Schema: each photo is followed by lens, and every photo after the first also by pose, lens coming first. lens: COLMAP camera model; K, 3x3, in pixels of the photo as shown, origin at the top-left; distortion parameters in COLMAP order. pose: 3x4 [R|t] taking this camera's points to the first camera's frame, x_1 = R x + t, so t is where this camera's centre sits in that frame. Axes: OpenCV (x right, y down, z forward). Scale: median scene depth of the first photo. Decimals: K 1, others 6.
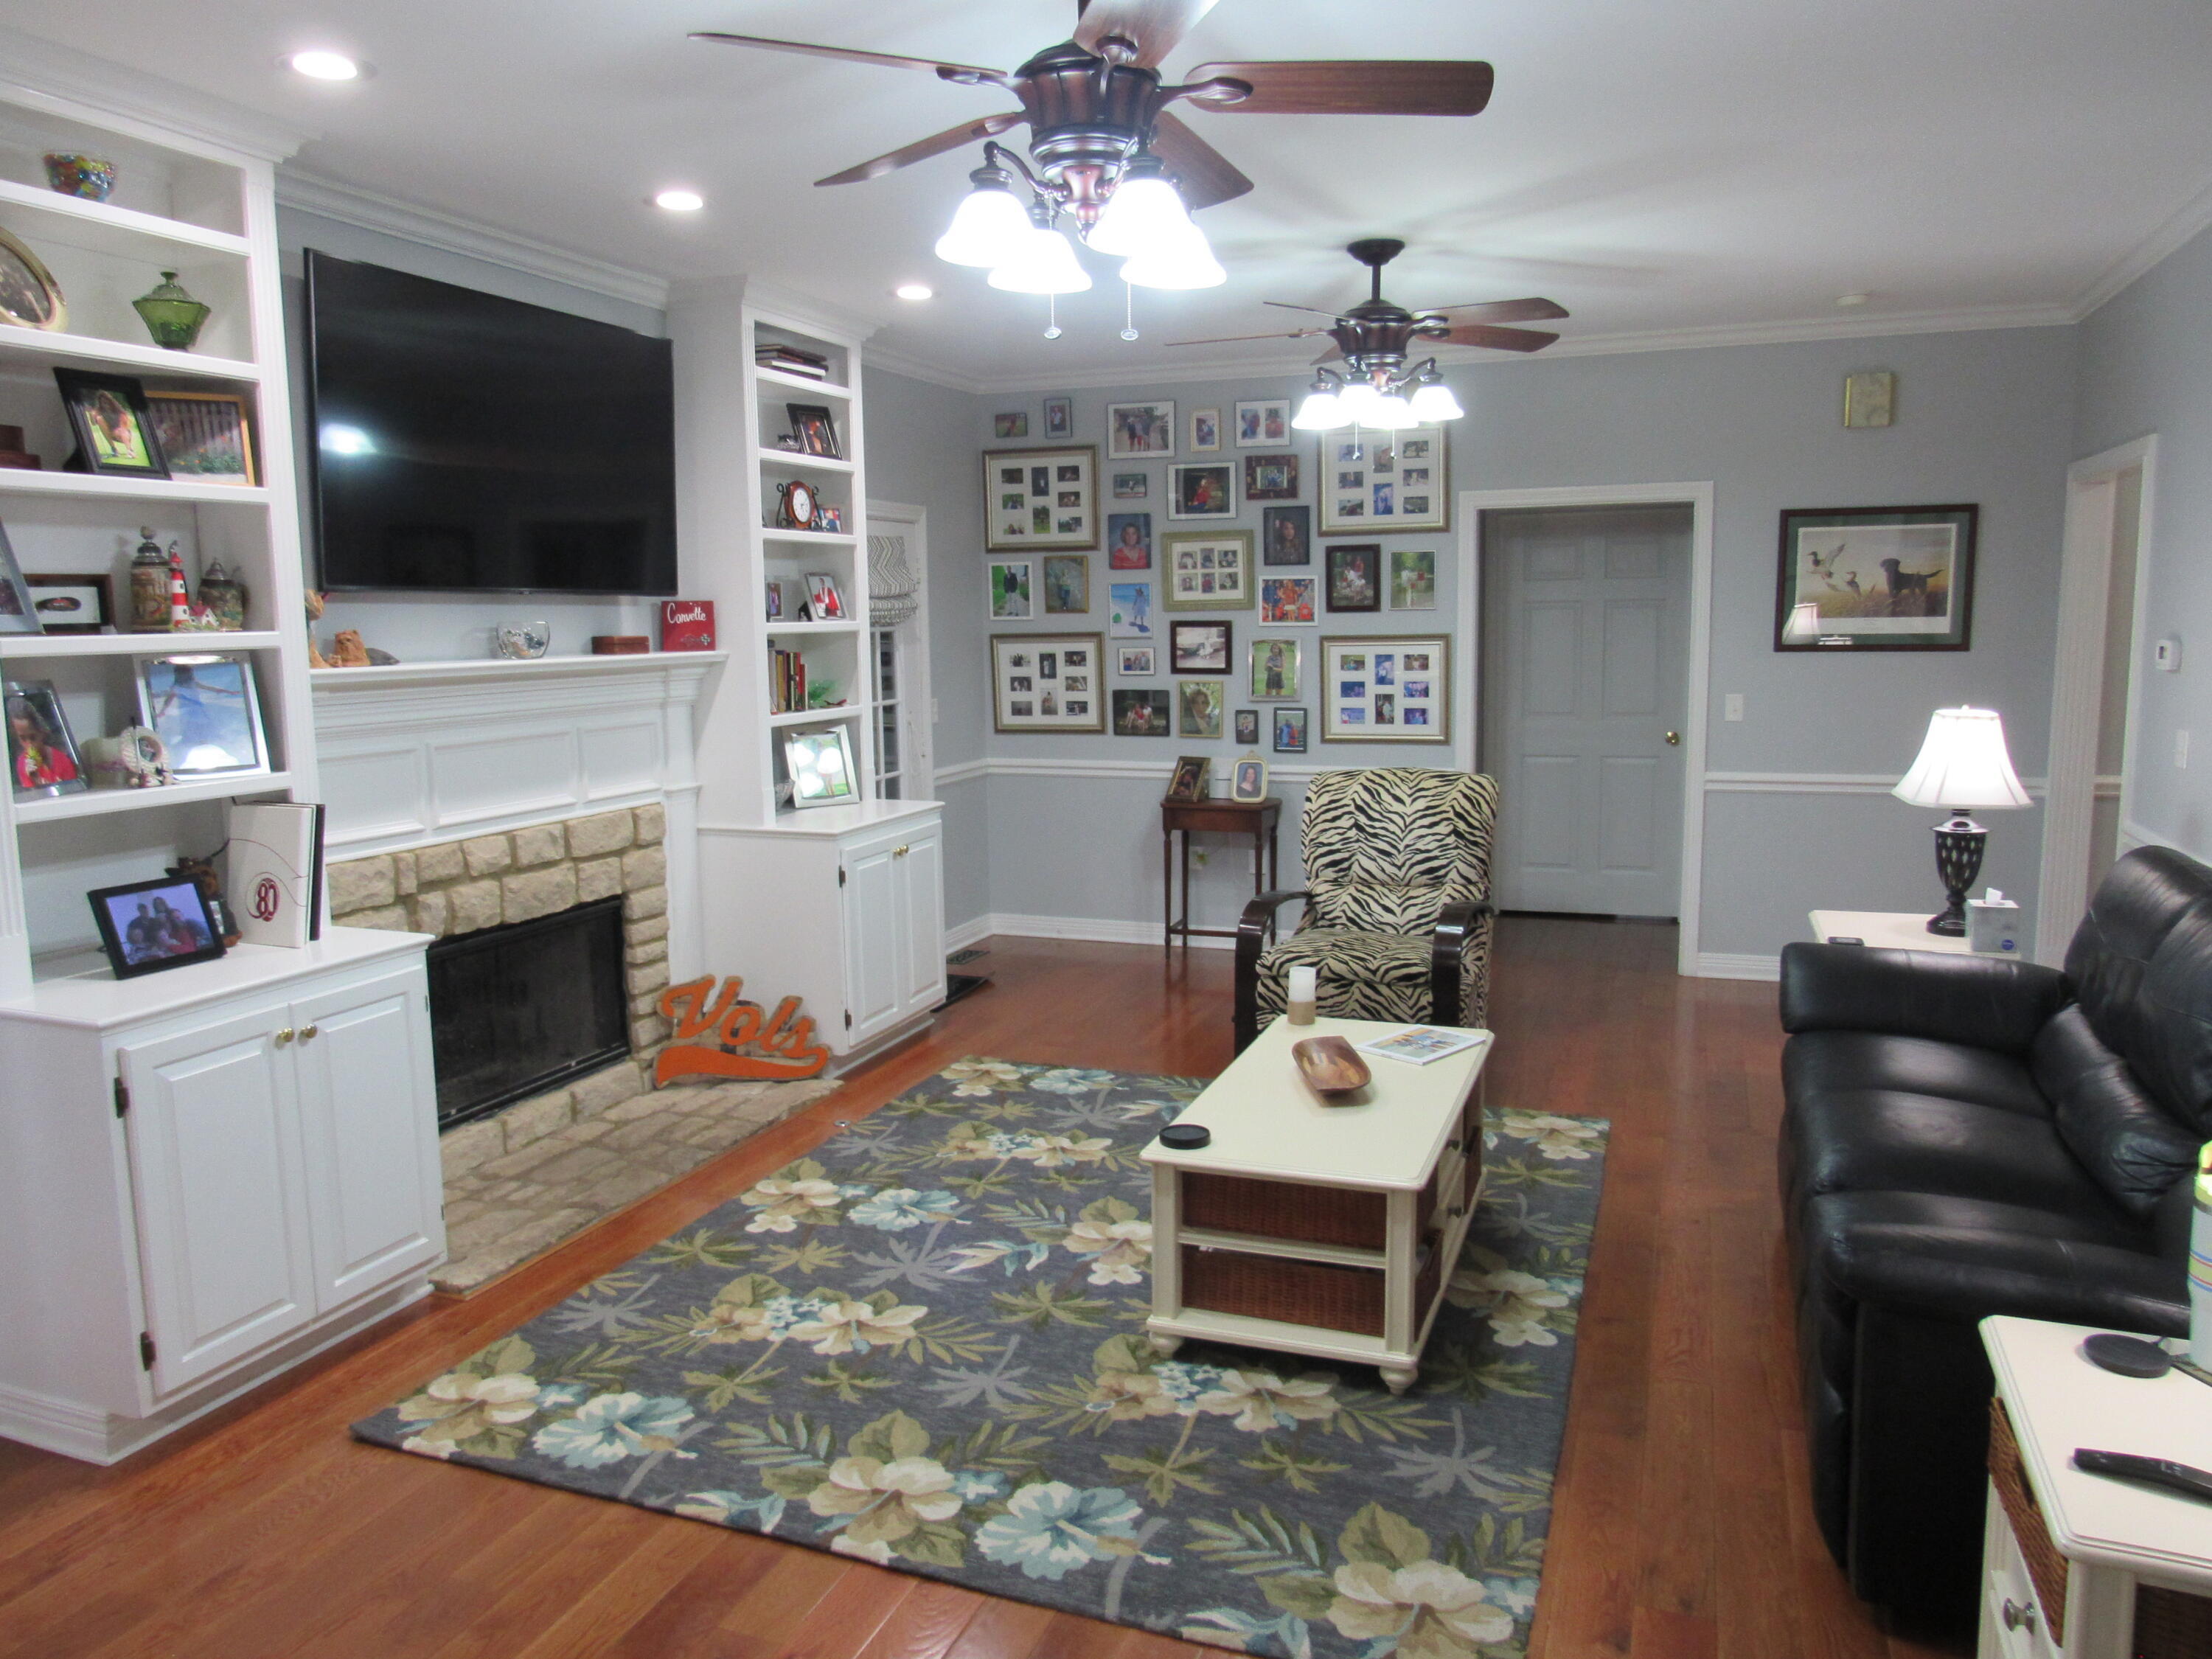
lens RADIAL K [[1583.1, 0, 1105.7], [0, 1583.1, 838.3], [0, 0, 1]] dist [-0.031787, 0.013101]
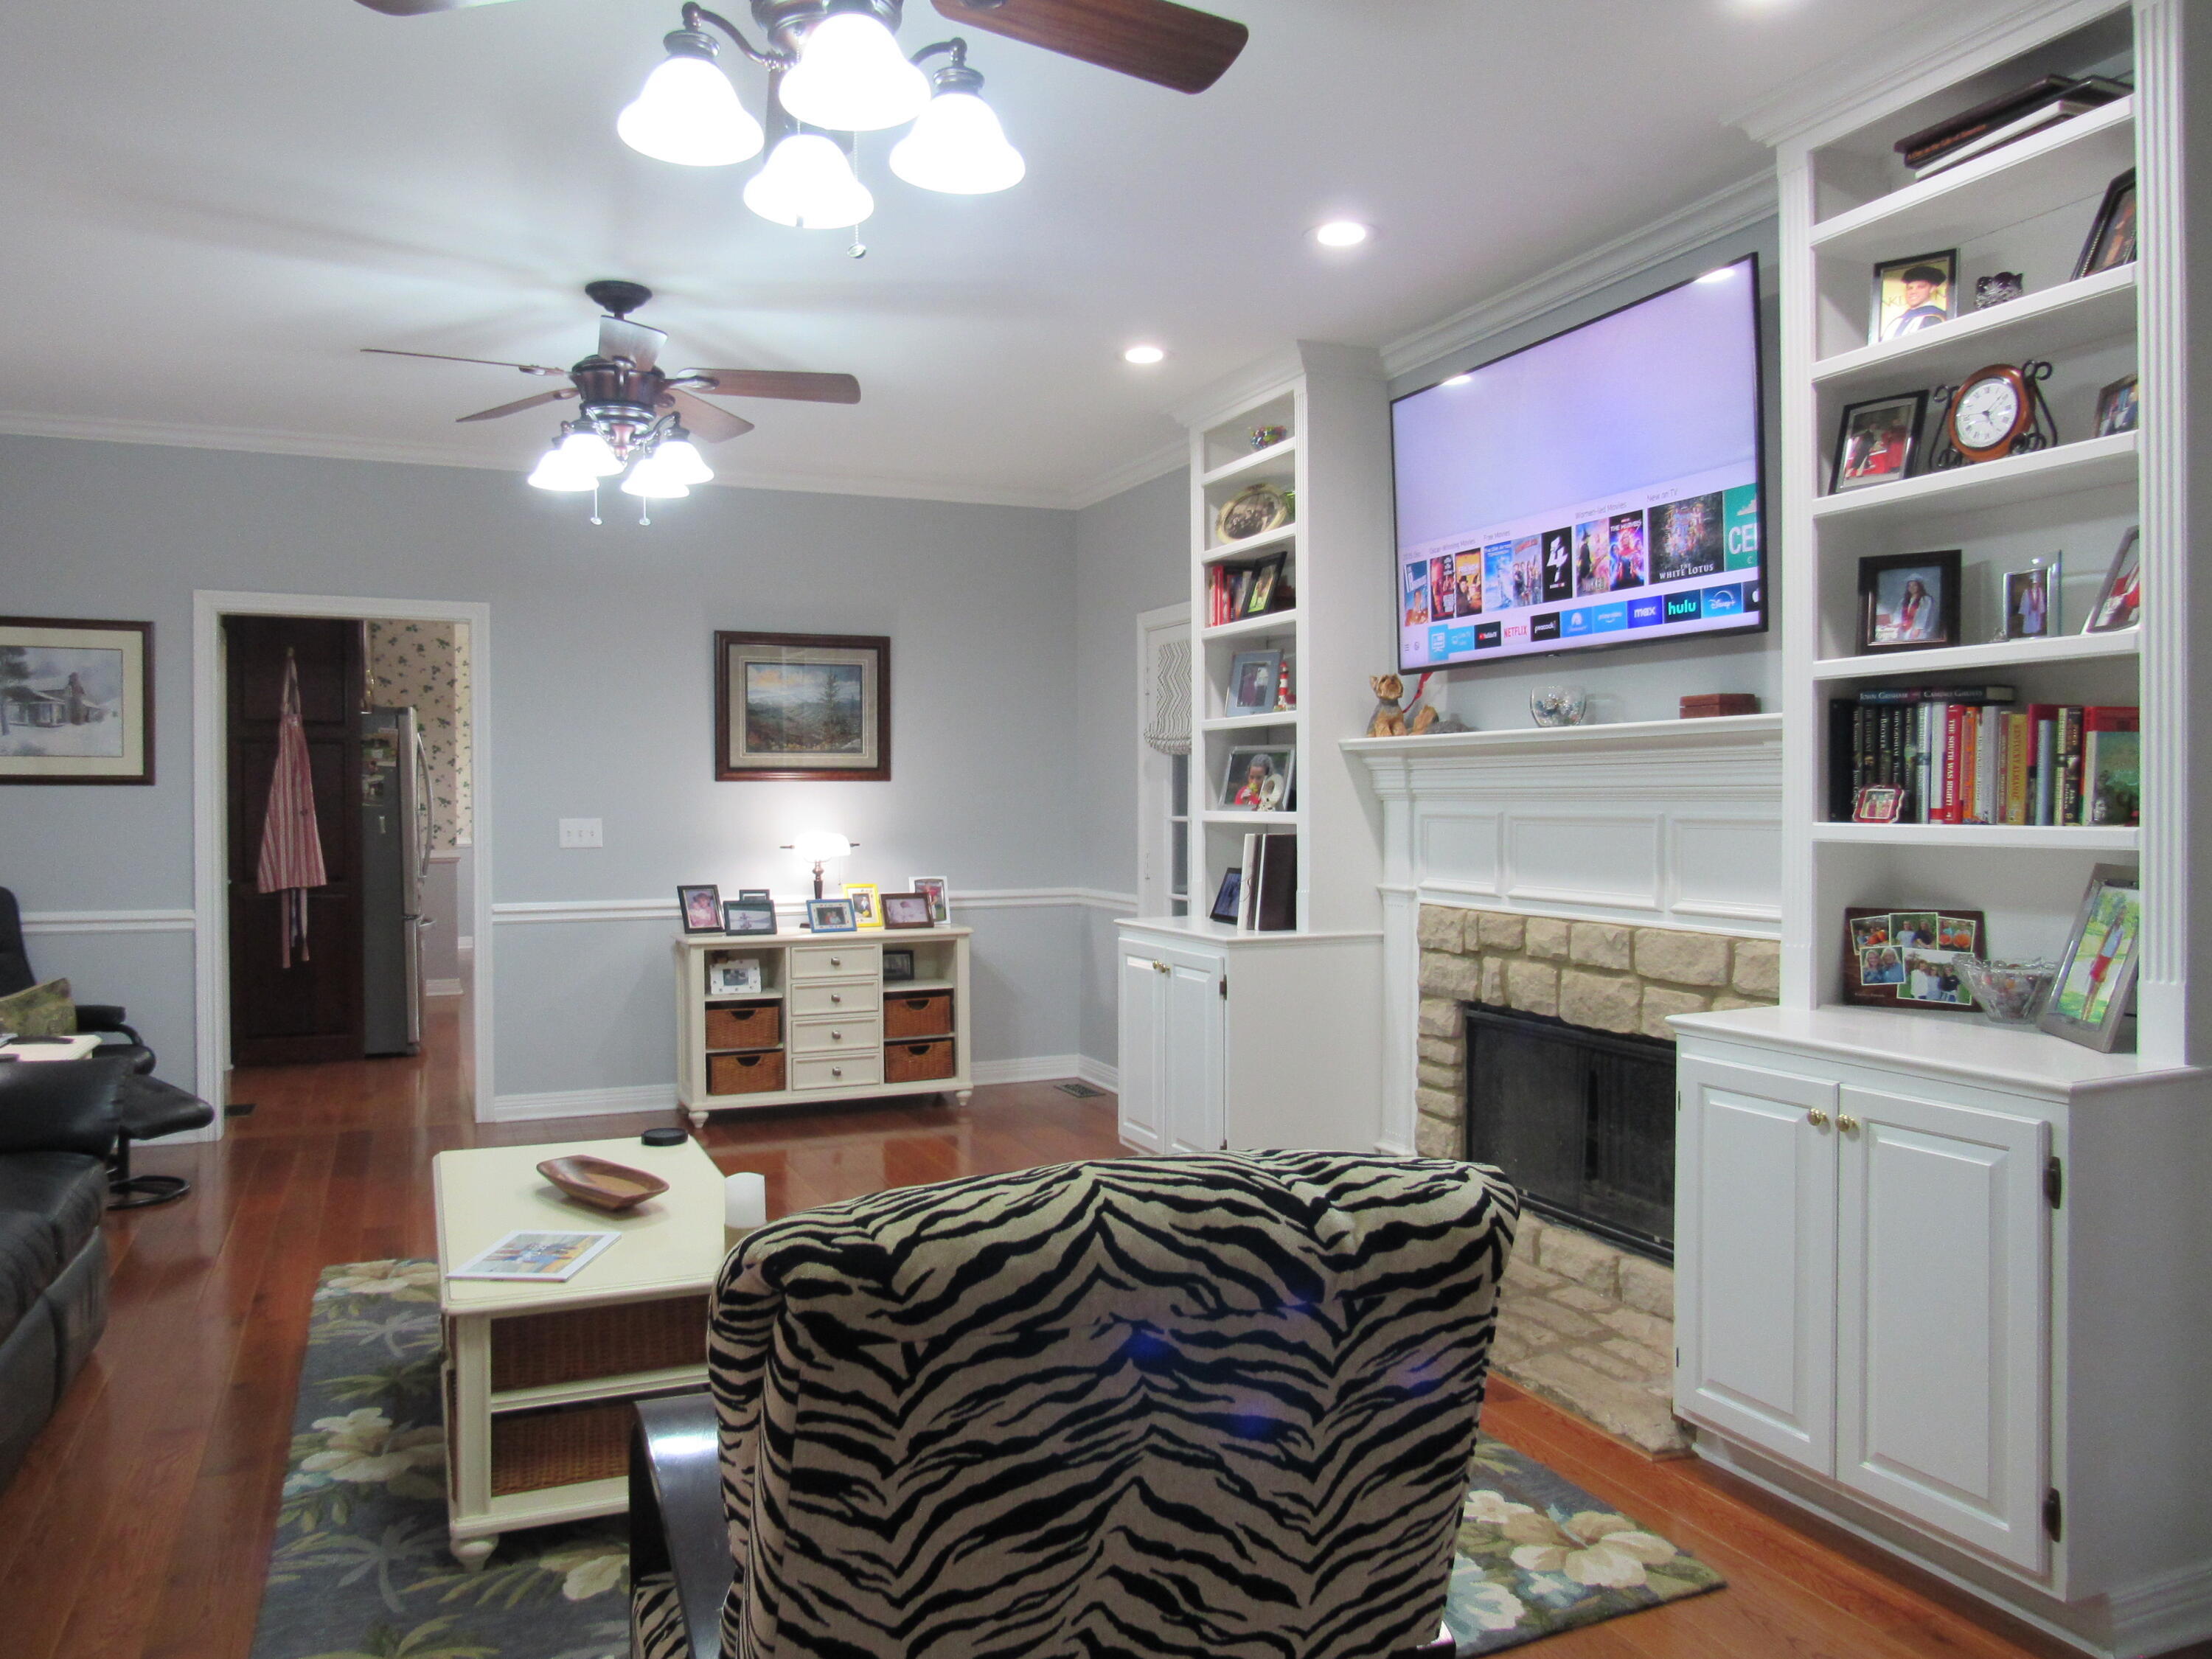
lens RADIAL K [[1583.1, 0, 1105.7], [0, 1583.1, 838.3], [0, 0, 1]] dist [-0.031787, 0.013101]
pose [[-0.719820, 0.035901, -0.693232, 0.403780], [-0.080917, 0.987514, 0.135161, -0.139853], [0.689428, 0.153386, -0.707928, 1.342493]]
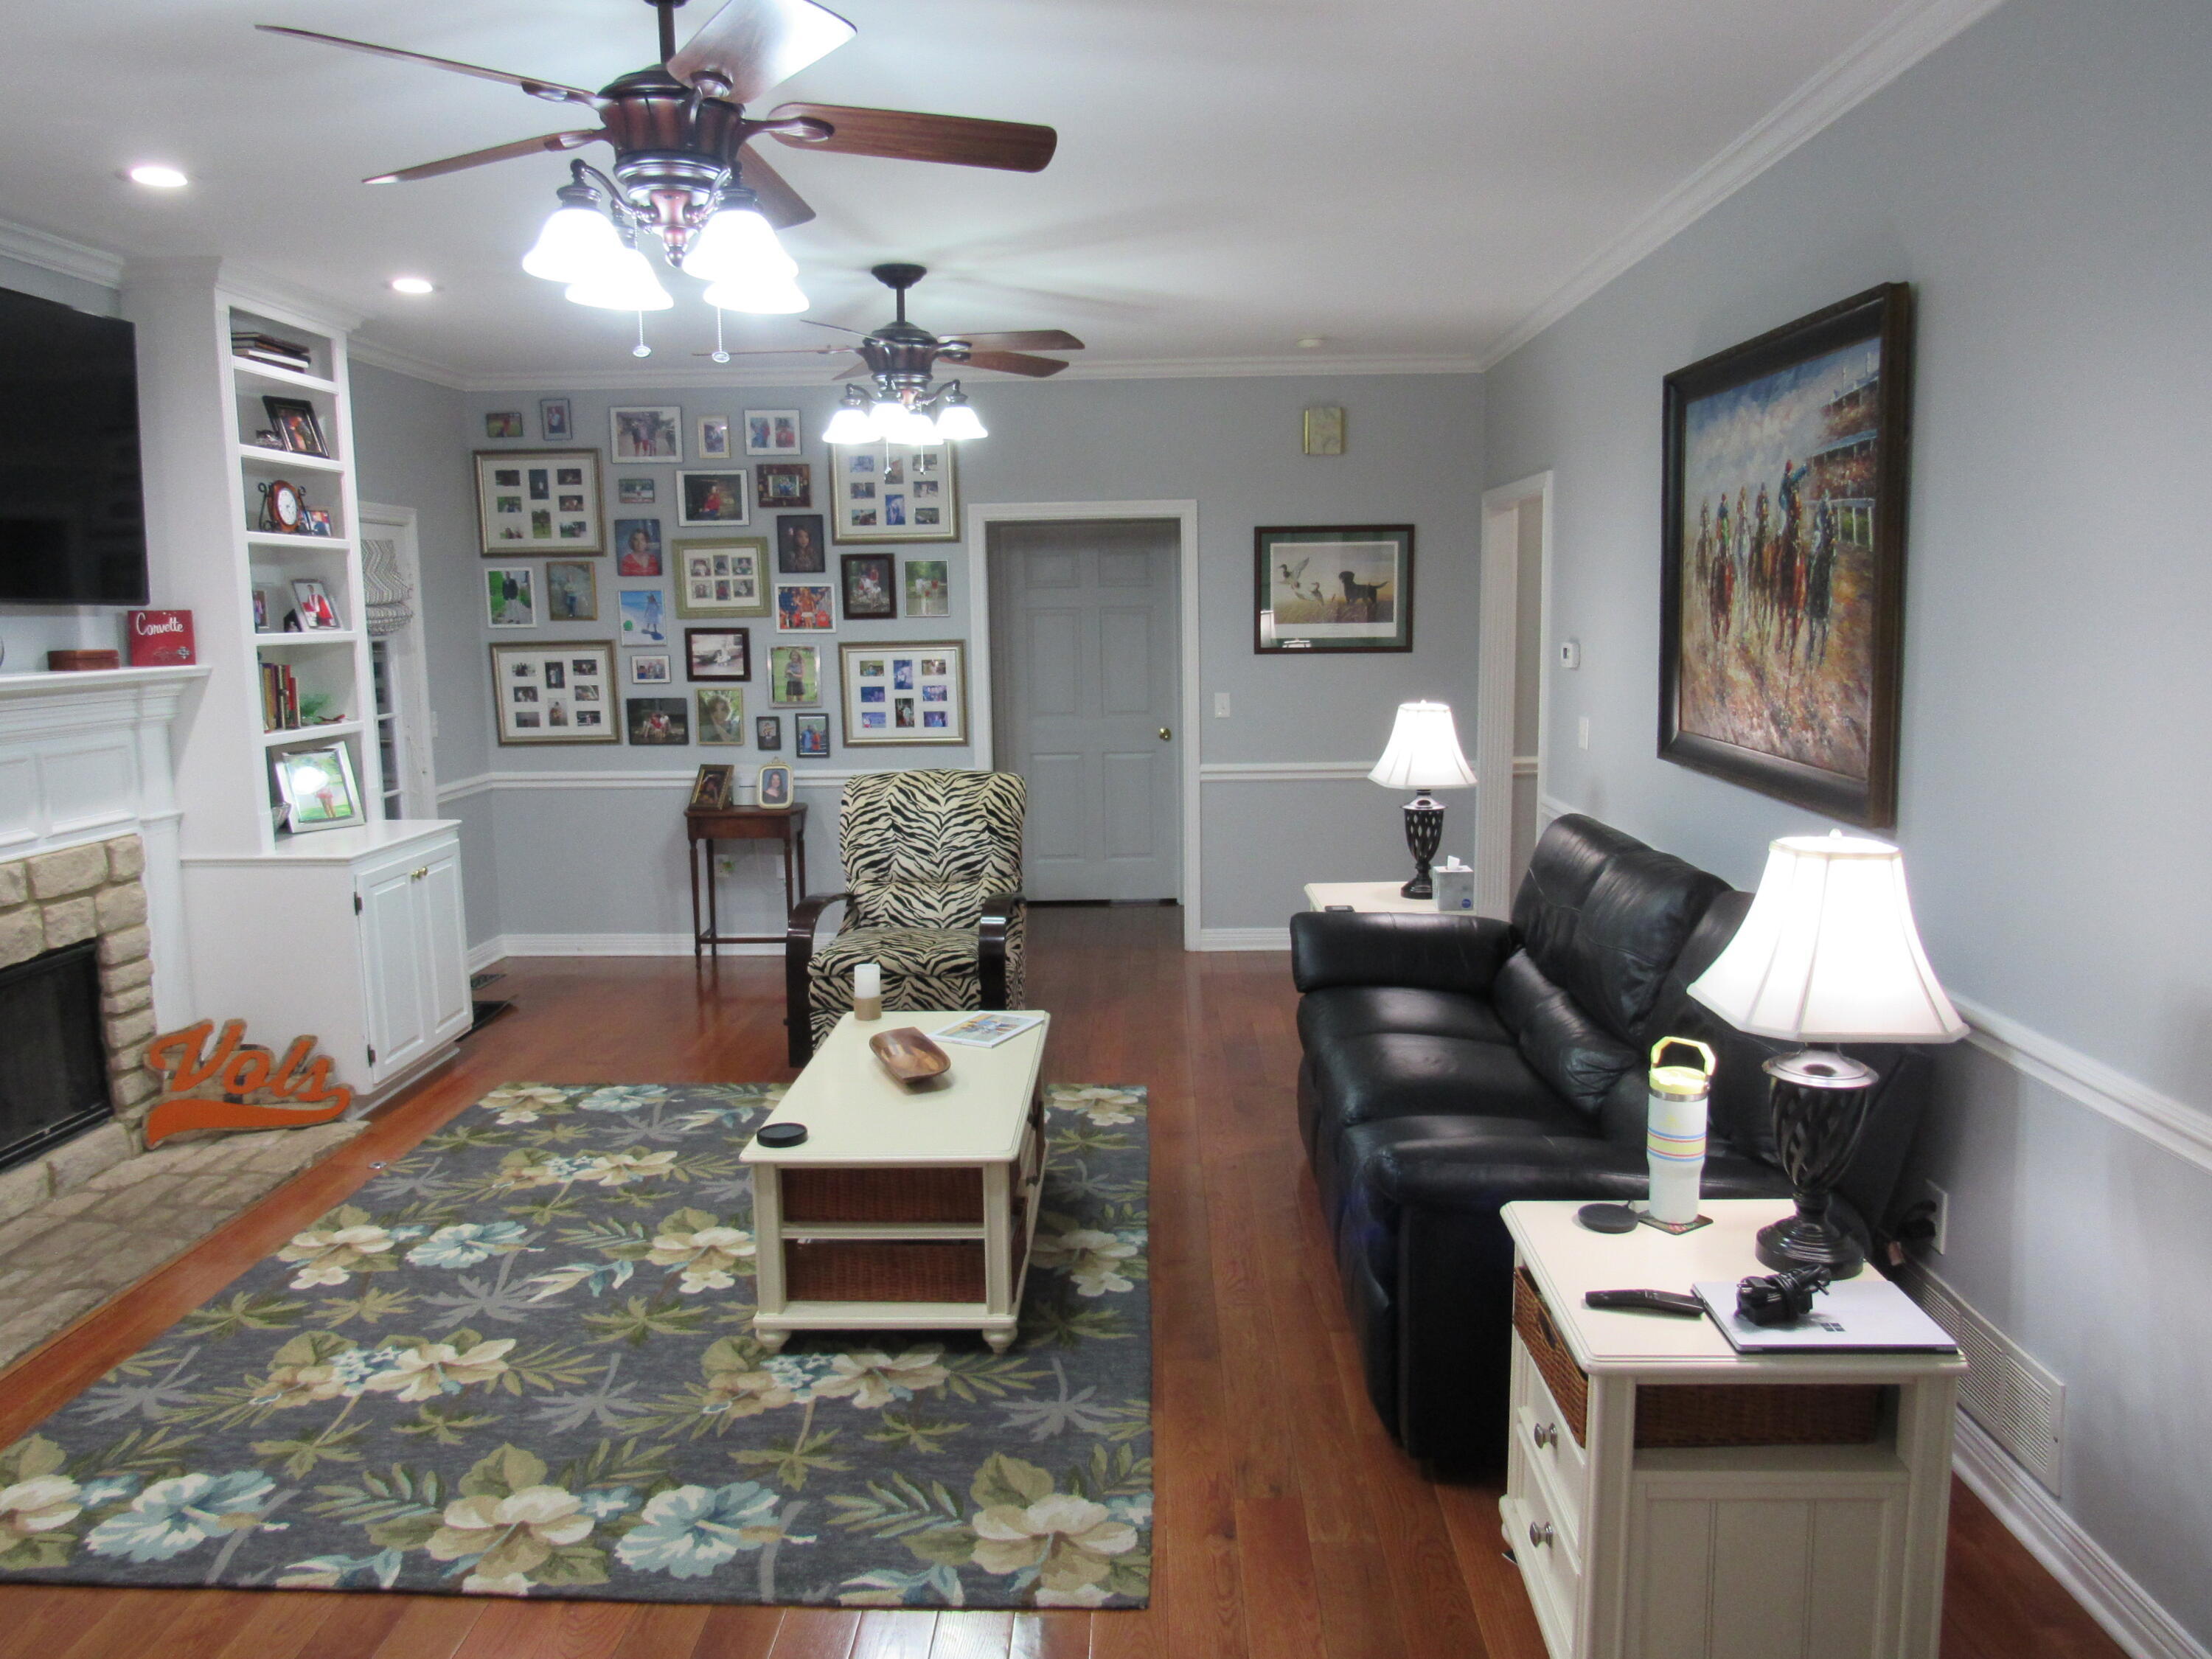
lens RADIAL K [[1583.1, 0, 1105.7], [0, 1583.1, 838.3], [0, 0, 1]] dist [-0.031787, 0.013101]
pose [[0.945257, -0.044901, 0.323222, -0.050919], [0.045255, 0.998955, 0.006426, -0.000680], [-0.323173, 0.008553, 0.946301, -0.027657]]
